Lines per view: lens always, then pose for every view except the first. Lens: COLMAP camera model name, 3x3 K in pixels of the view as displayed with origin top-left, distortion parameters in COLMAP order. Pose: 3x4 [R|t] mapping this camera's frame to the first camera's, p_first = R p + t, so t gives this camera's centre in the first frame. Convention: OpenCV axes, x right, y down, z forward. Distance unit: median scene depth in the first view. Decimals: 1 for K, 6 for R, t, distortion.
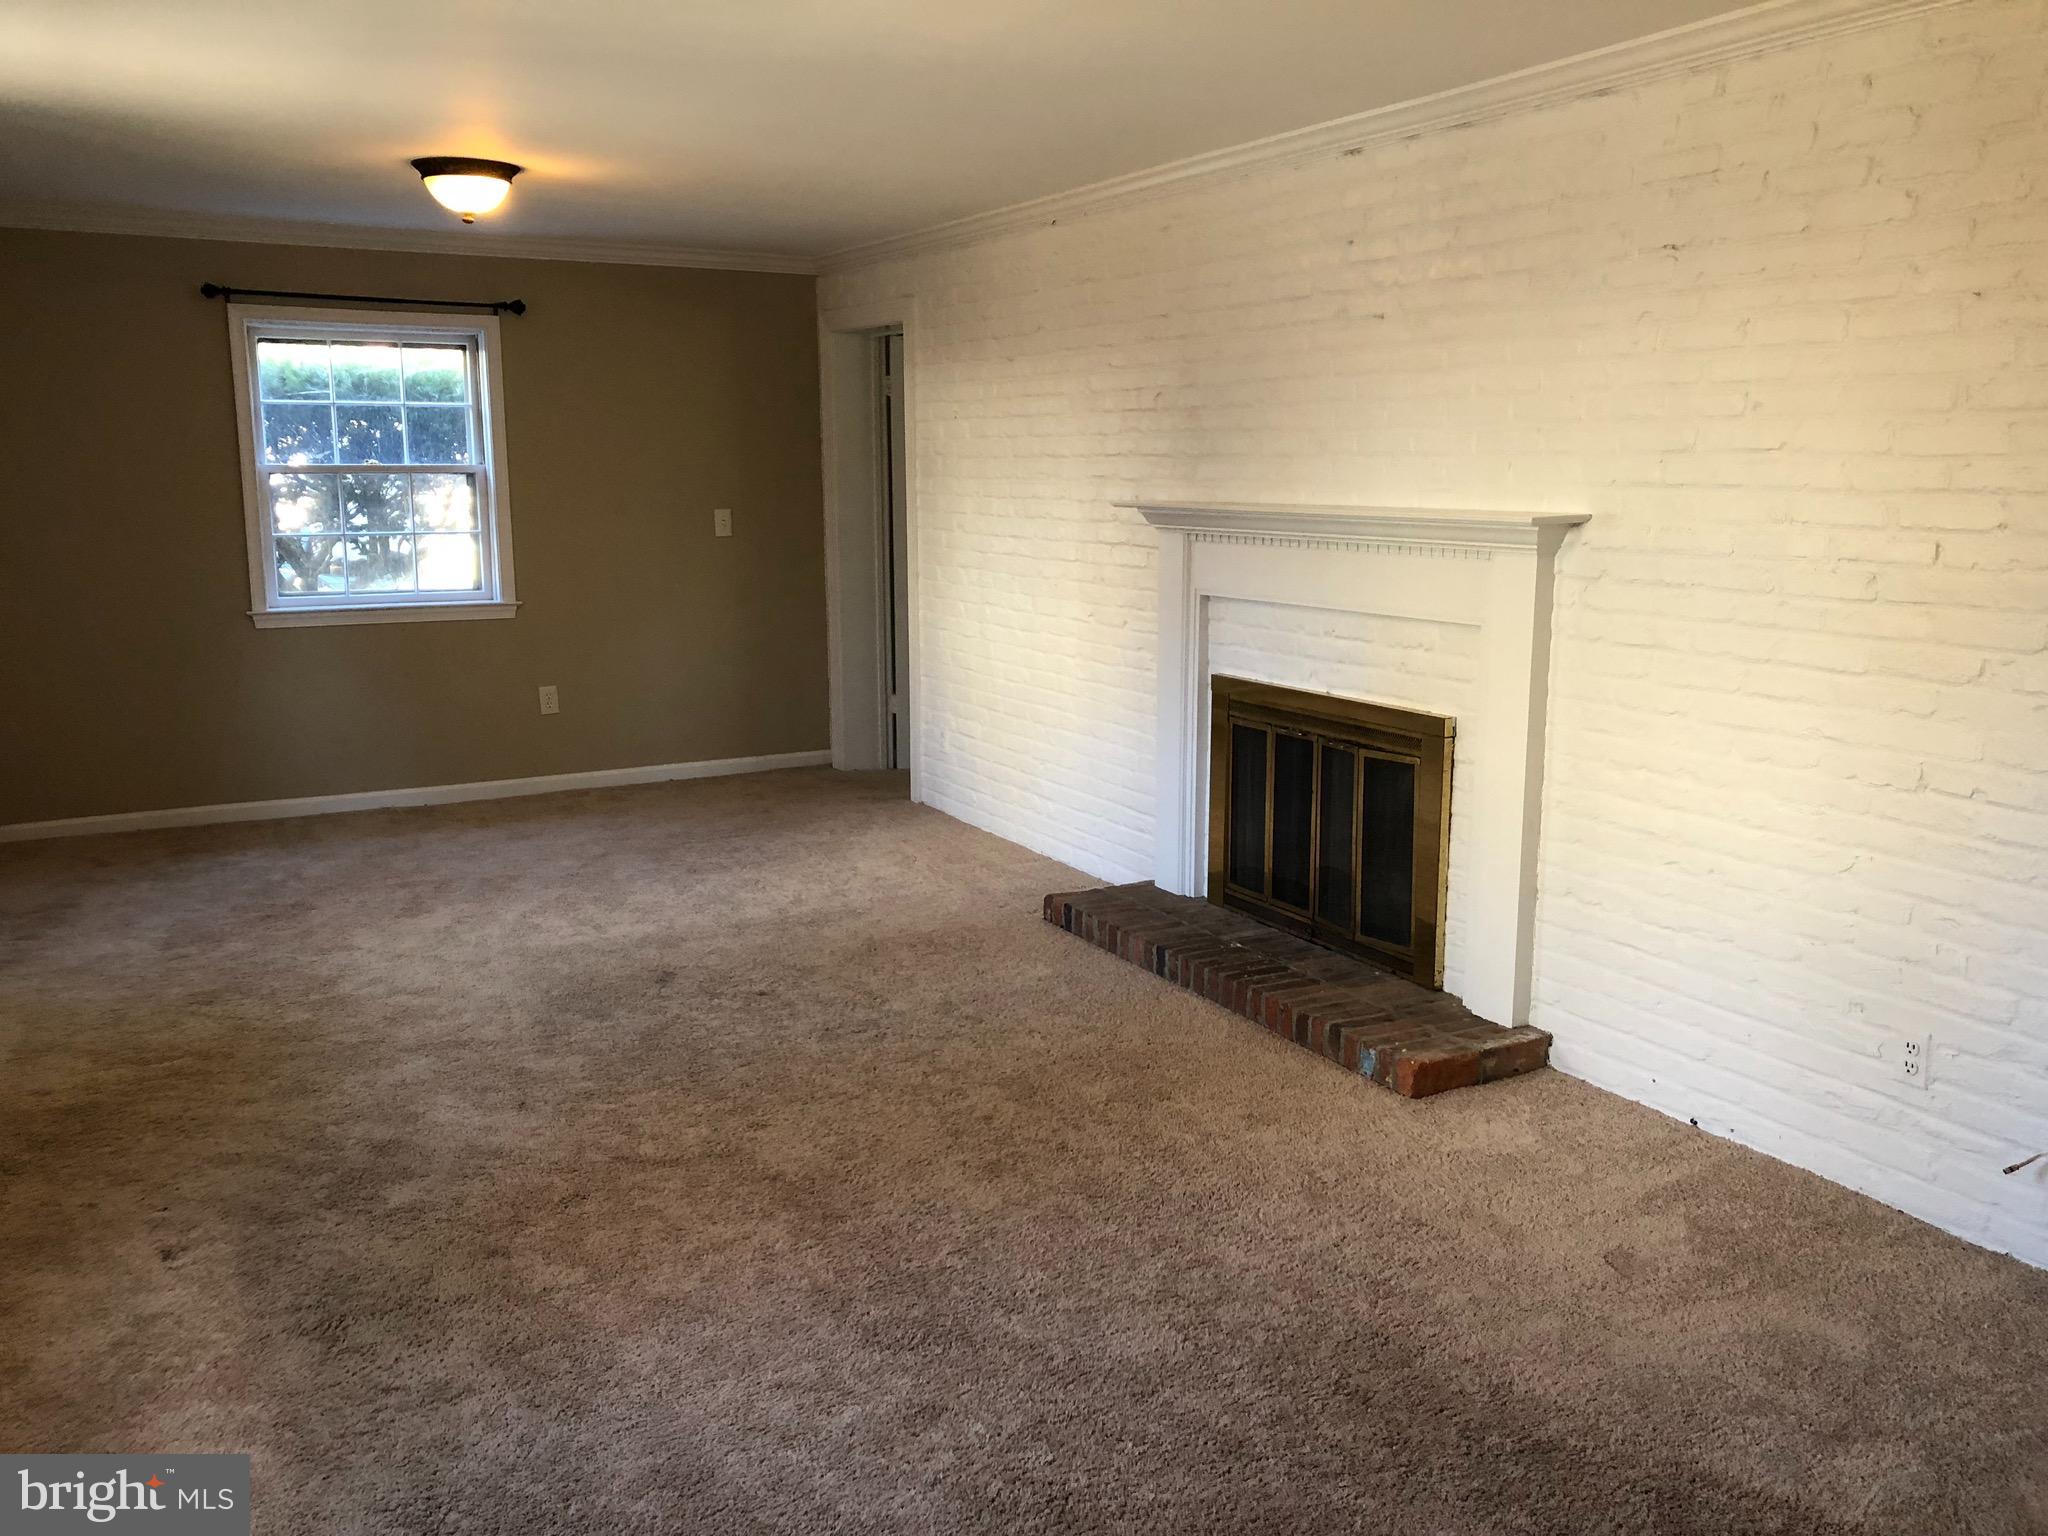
lens RADIAL K [[1657.9, 0, 1013.8], [0, 1657.9, 771.2], [0, 0, 1]] dist [0.035752, -0.033187]
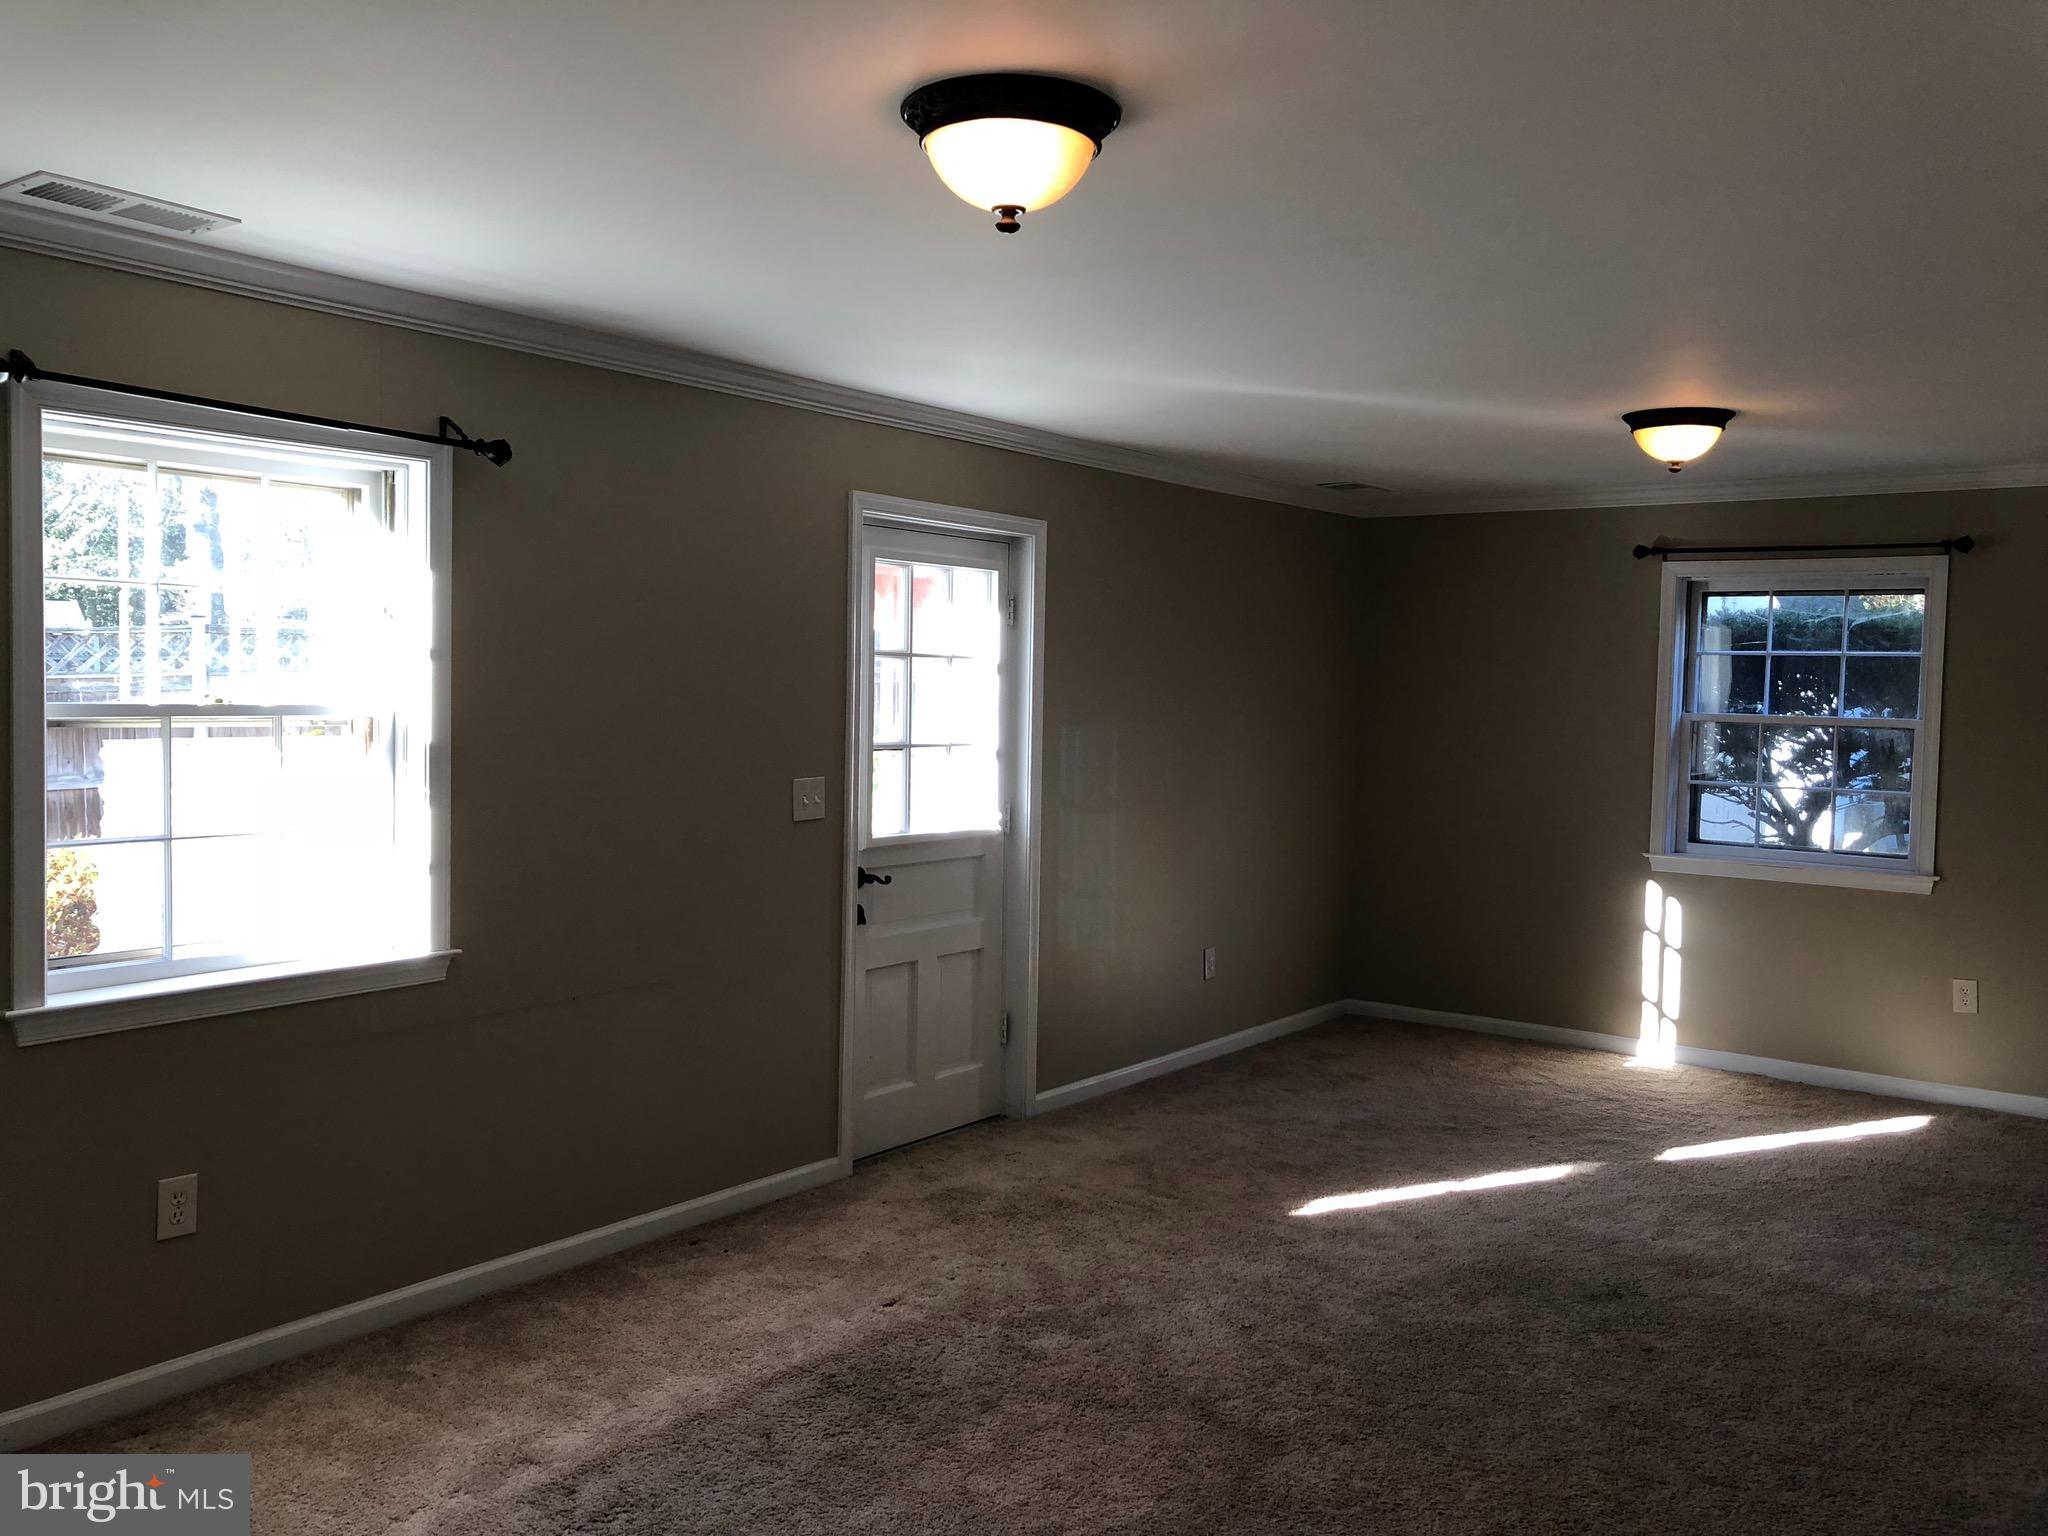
lens RADIAL K [[1657.9, 0, 1004.8], [0, 1657.9, 756.3], [0, 0, 1]] dist [0.035752, -0.033187]
pose [[0.408215, 0.051661, -0.911423, 0.476593], [-0.189577, 0.981429, -0.029280, -0.073790], [0.892985, 0.184738, 0.410427, 0.326555]]
